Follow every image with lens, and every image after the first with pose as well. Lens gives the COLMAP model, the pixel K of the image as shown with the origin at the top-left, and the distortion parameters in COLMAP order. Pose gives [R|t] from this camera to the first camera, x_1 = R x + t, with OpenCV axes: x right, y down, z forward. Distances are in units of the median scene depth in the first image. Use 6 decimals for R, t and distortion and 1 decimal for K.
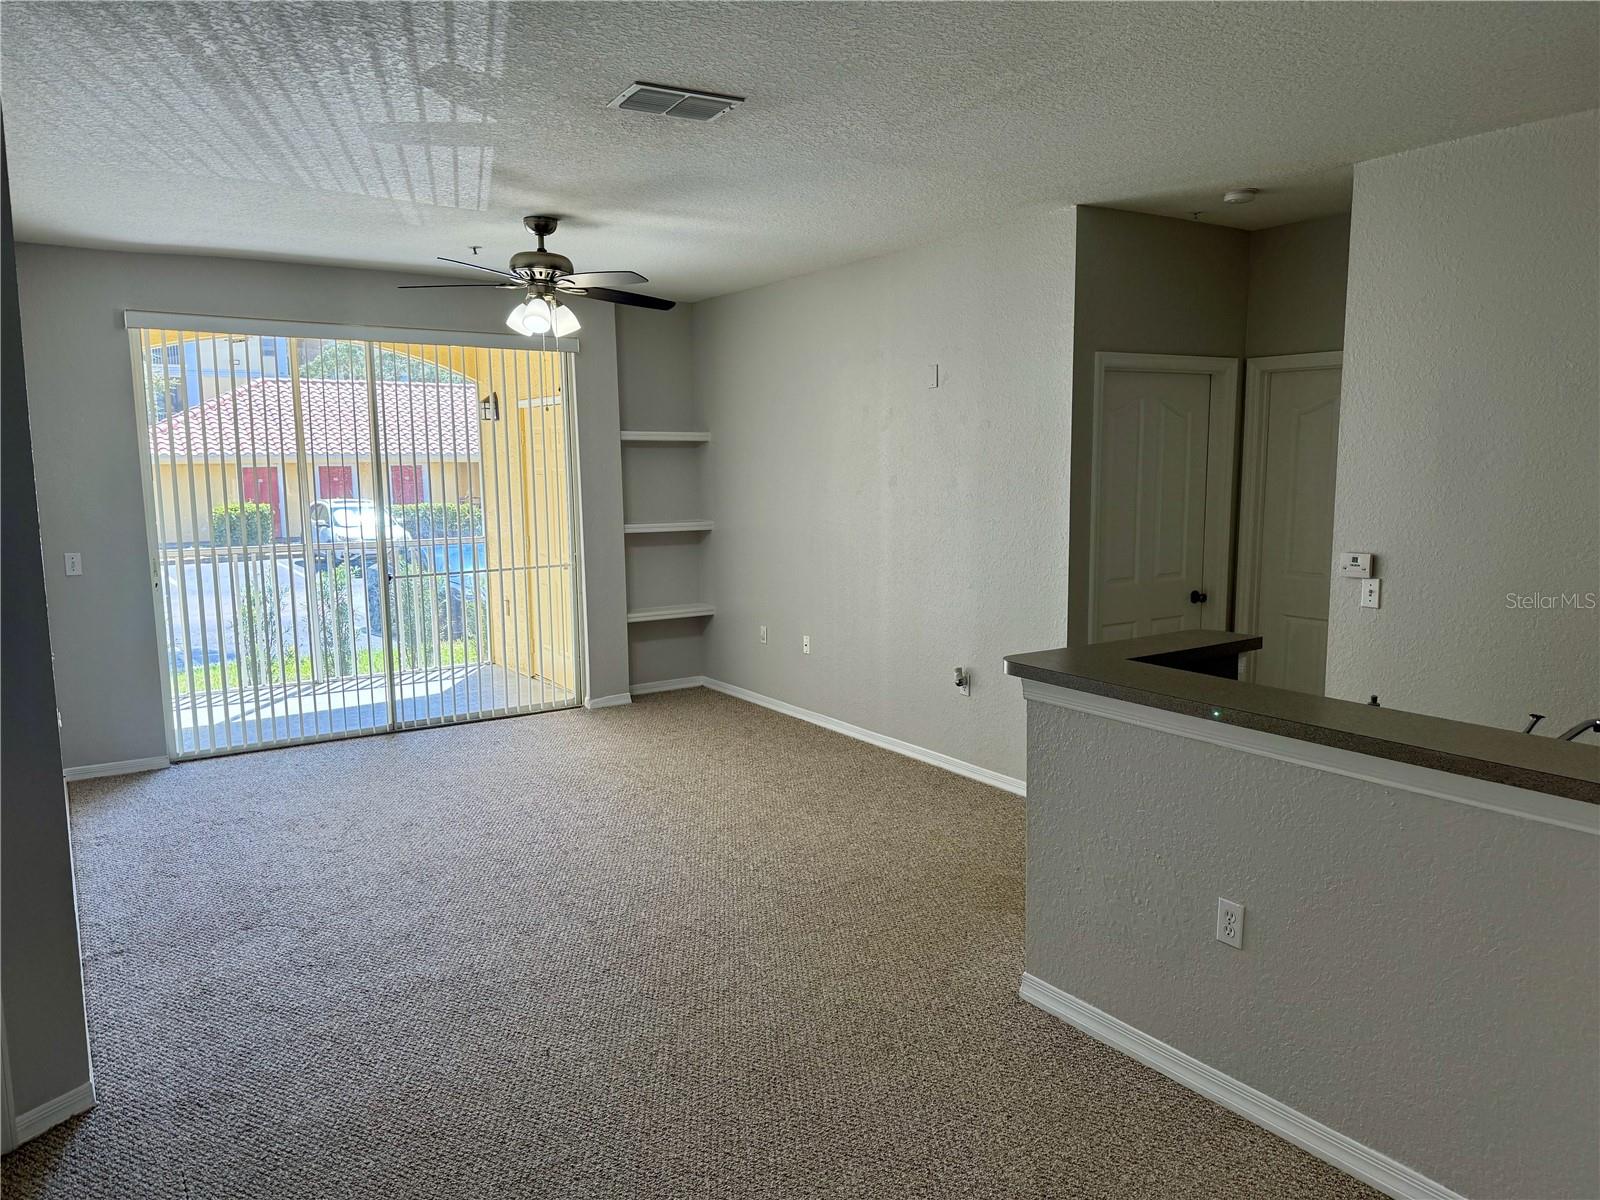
lens RADIAL K [[1129.5, 0, 798.6], [0, 1129.5, 607.6], [0, 0, 1]] dist [0.192756, -0.430216]
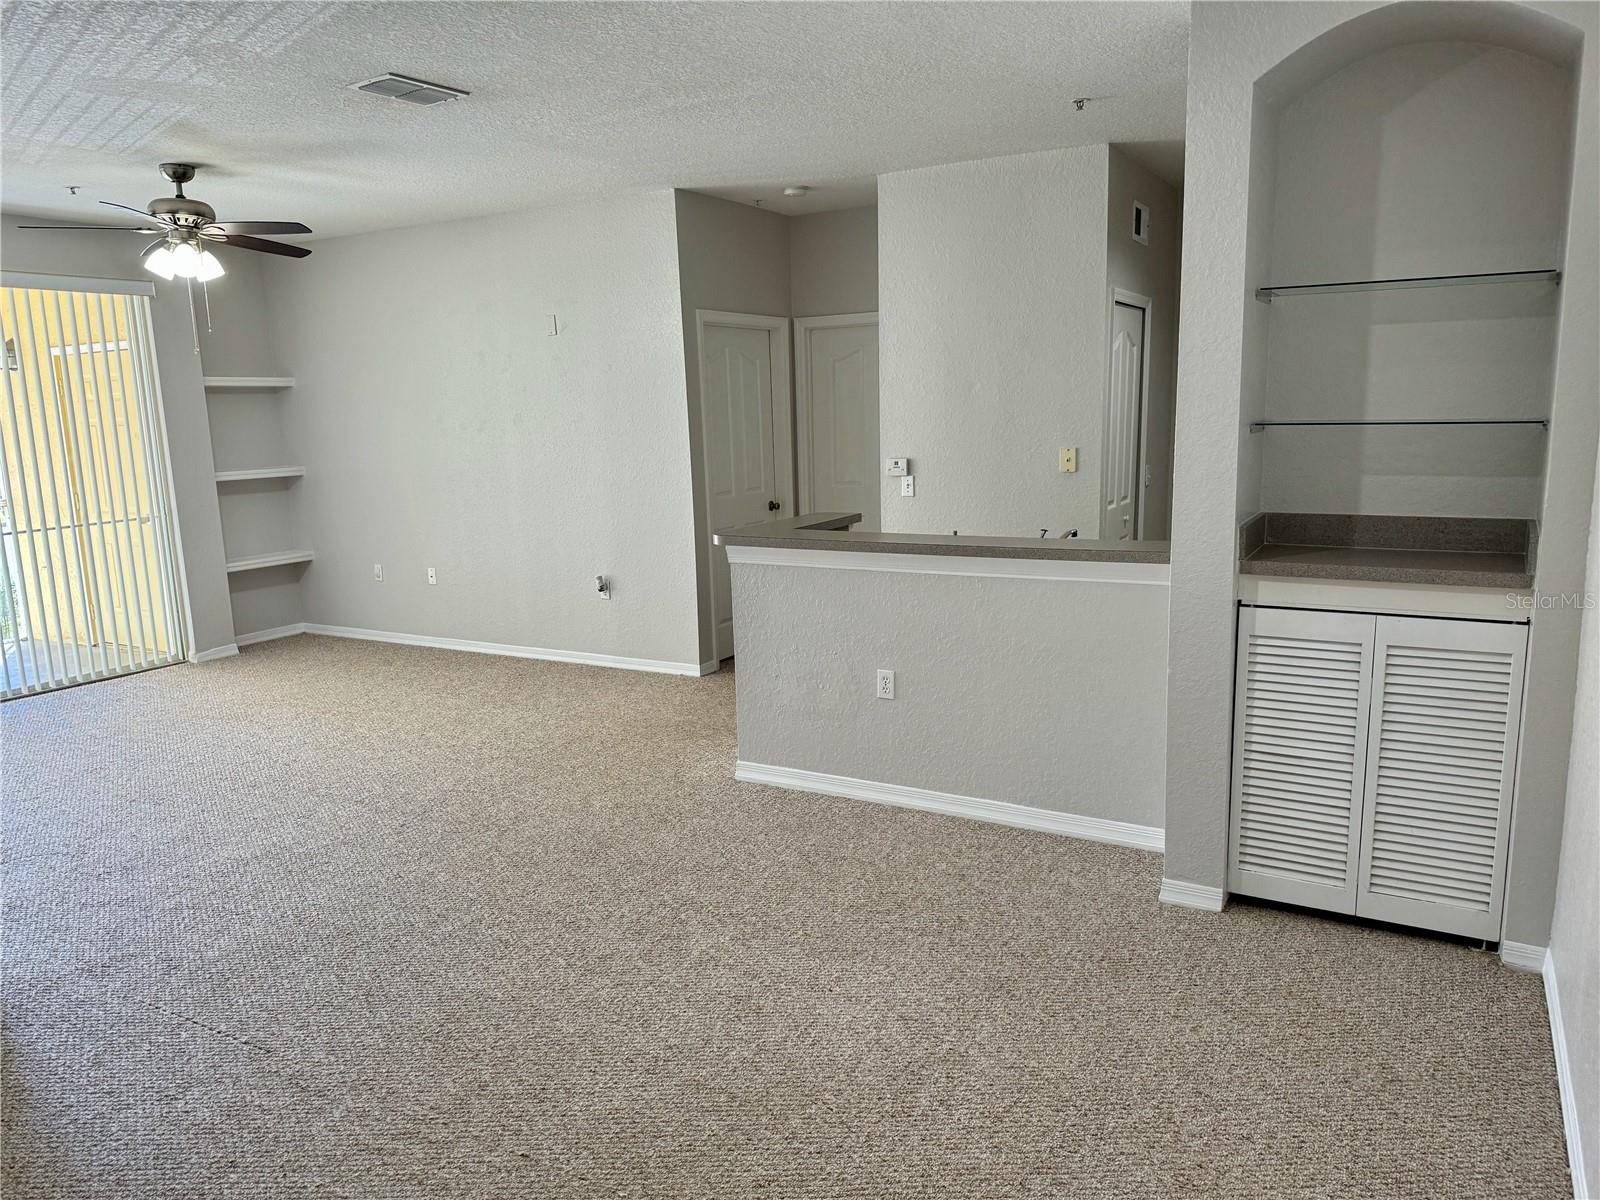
lens RADIAL K [[1143.6, 0, 798.4], [0, 1143.6, 610.6], [0, 0, 1]] dist [0.146553, -0.216555]
pose [[0.895793, -0.096111, 0.433956, -0.217574], [0.080427, 0.995274, 0.054409, 0.044677], [-0.437135, -0.013838, 0.899289, -0.186528]]
